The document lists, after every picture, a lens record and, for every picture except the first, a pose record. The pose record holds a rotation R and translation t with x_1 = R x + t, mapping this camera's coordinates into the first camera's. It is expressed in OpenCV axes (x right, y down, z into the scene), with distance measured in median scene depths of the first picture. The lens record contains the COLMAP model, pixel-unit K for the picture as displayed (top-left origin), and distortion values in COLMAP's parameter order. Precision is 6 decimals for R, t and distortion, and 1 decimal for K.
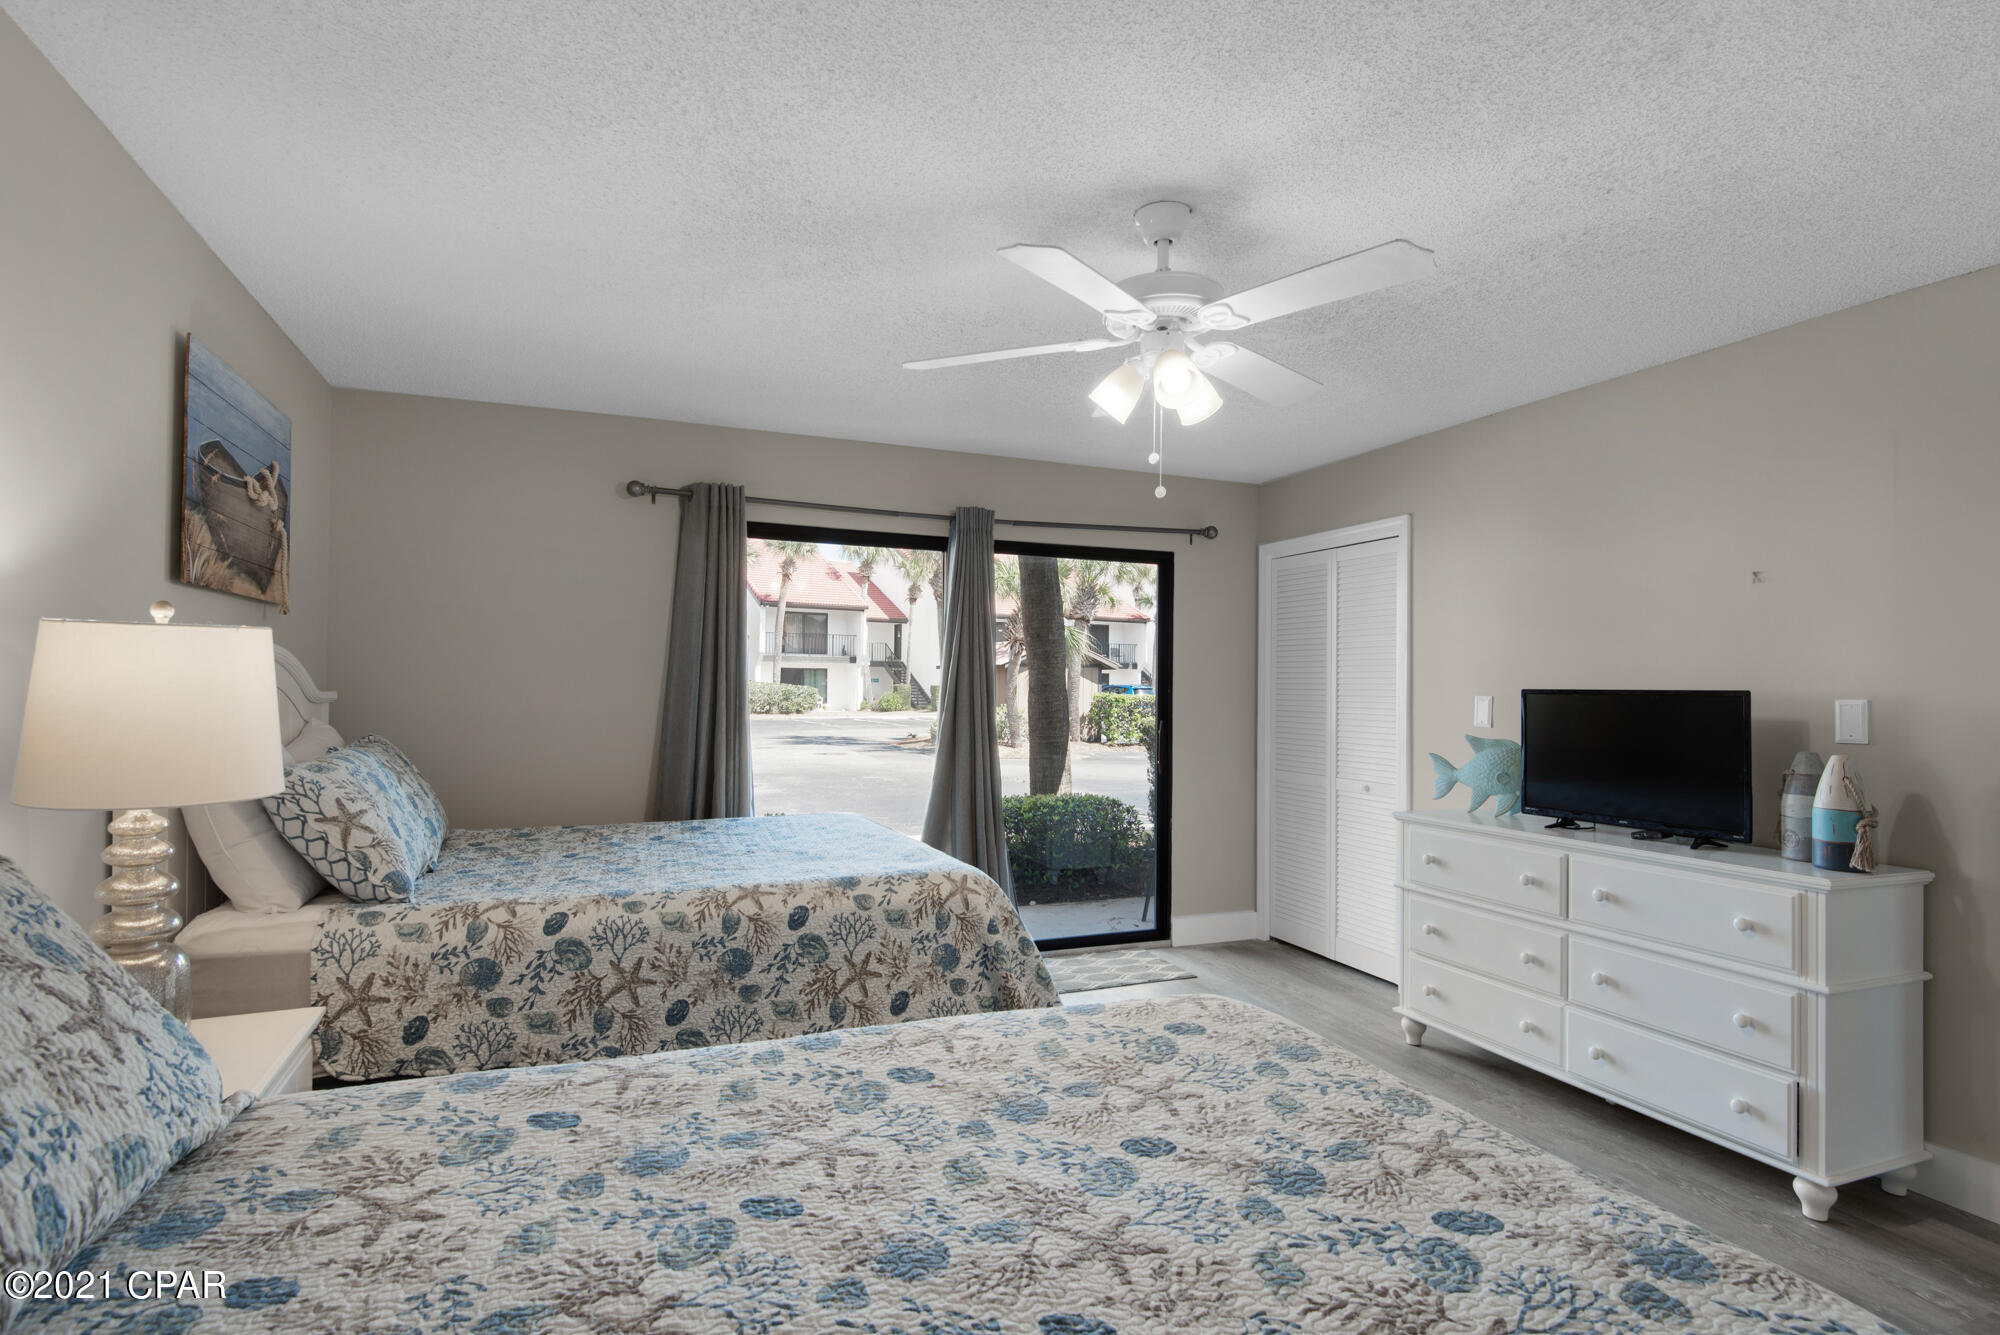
lens RADIAL K [[971.3, 0, 1002.3], [0, 971.3, 676.5], [0, 0, 1]] dist [0.005442, -0.004009]
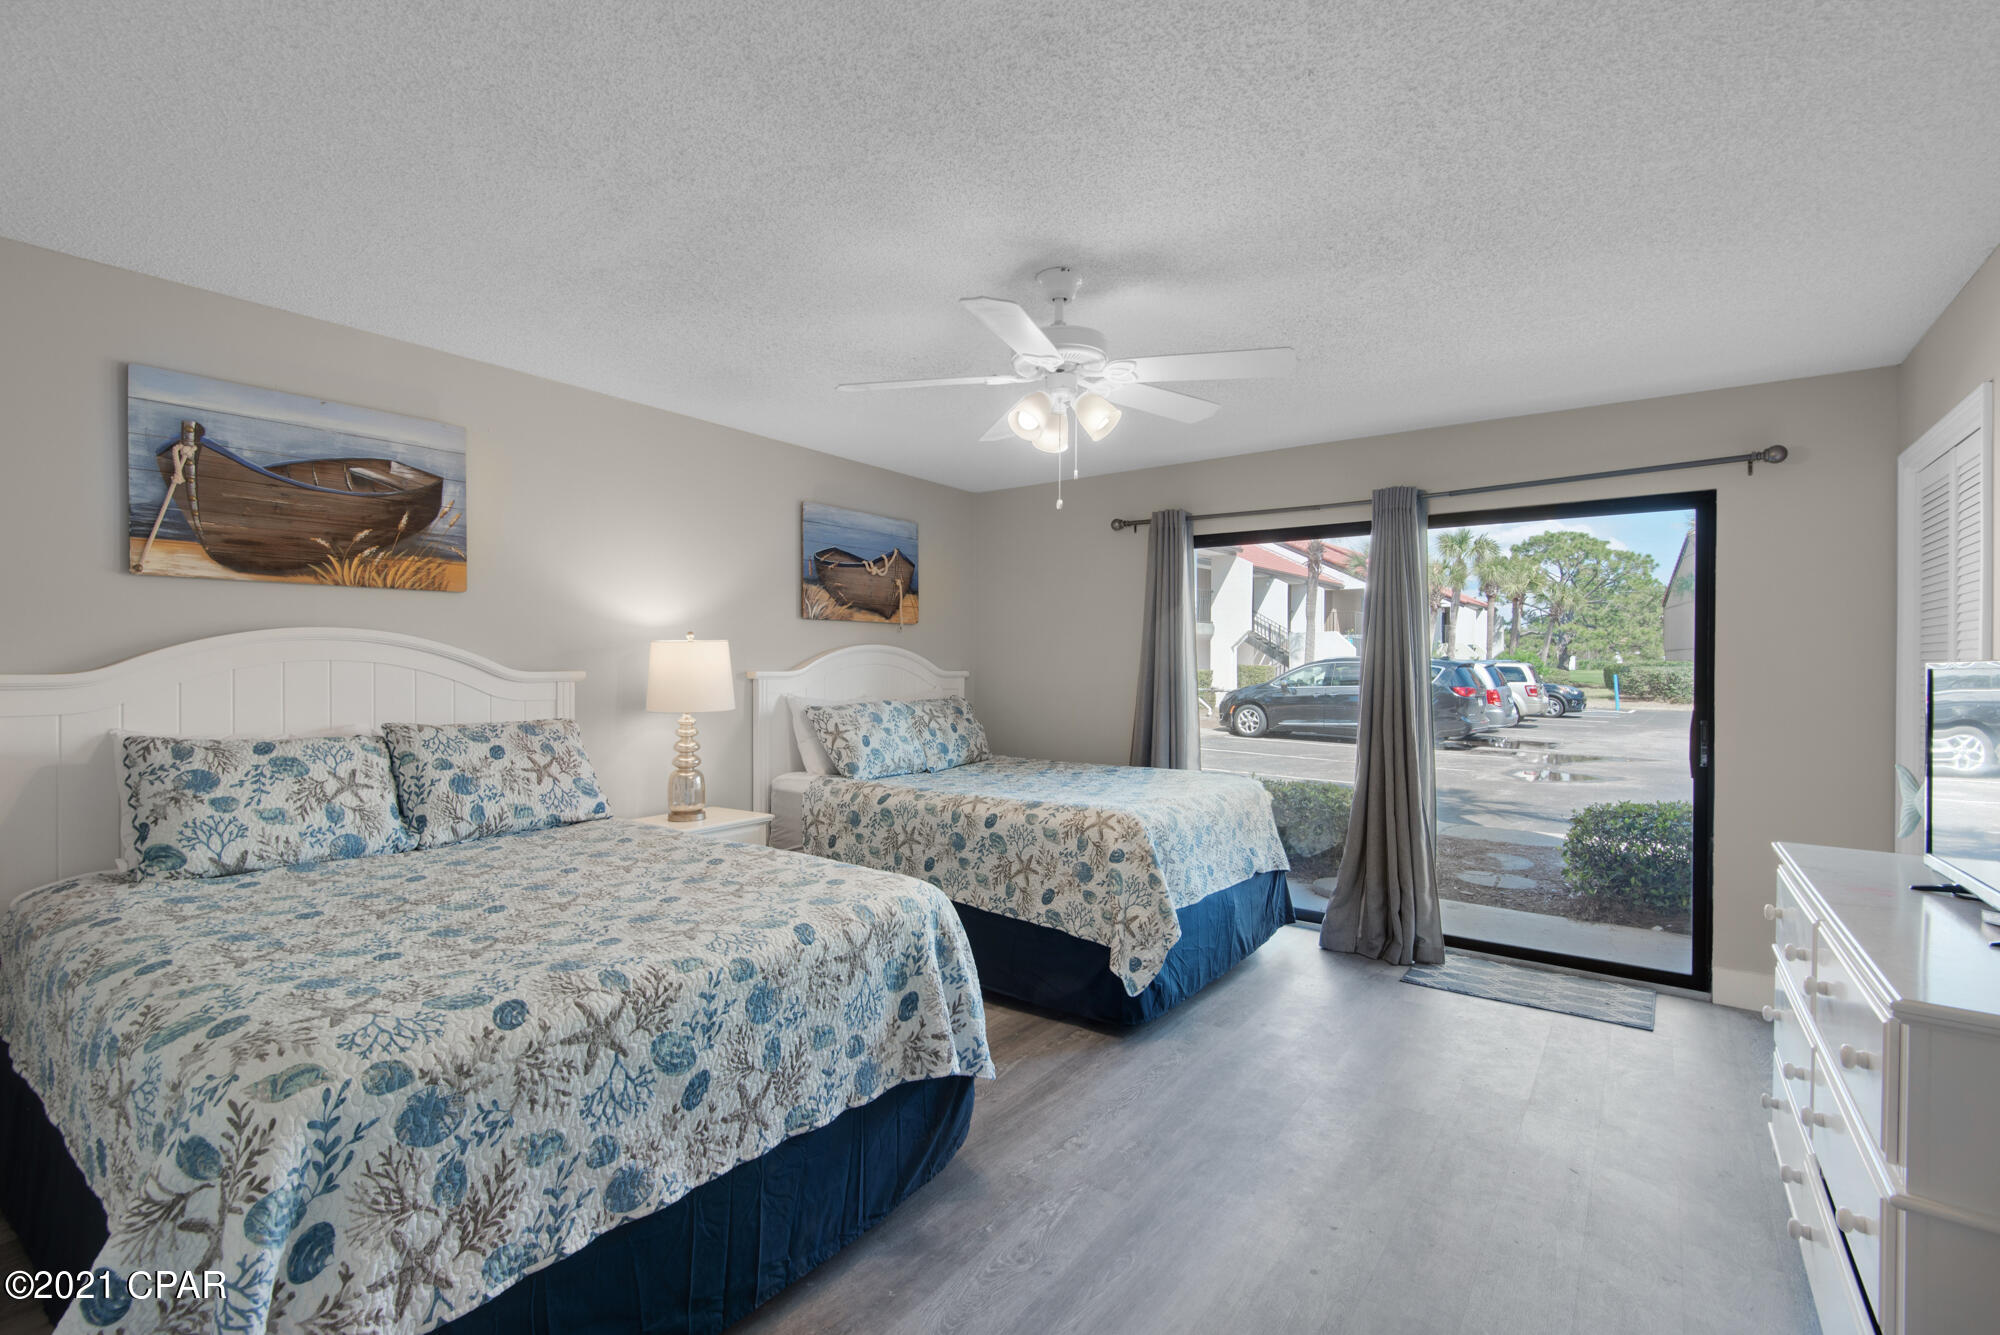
lens RADIAL K [[900.6, 0, 1018.0], [0, 900.6, 667.4], [0, 0, 1]] dist [0.010546, -0.005002]
pose [[0.529311, -0.005510, -0.848410, 0.937088], [0.009103, 0.999958, -0.000815, 0.015027], [0.848379, -0.007291, 0.529339, 0.295781]]
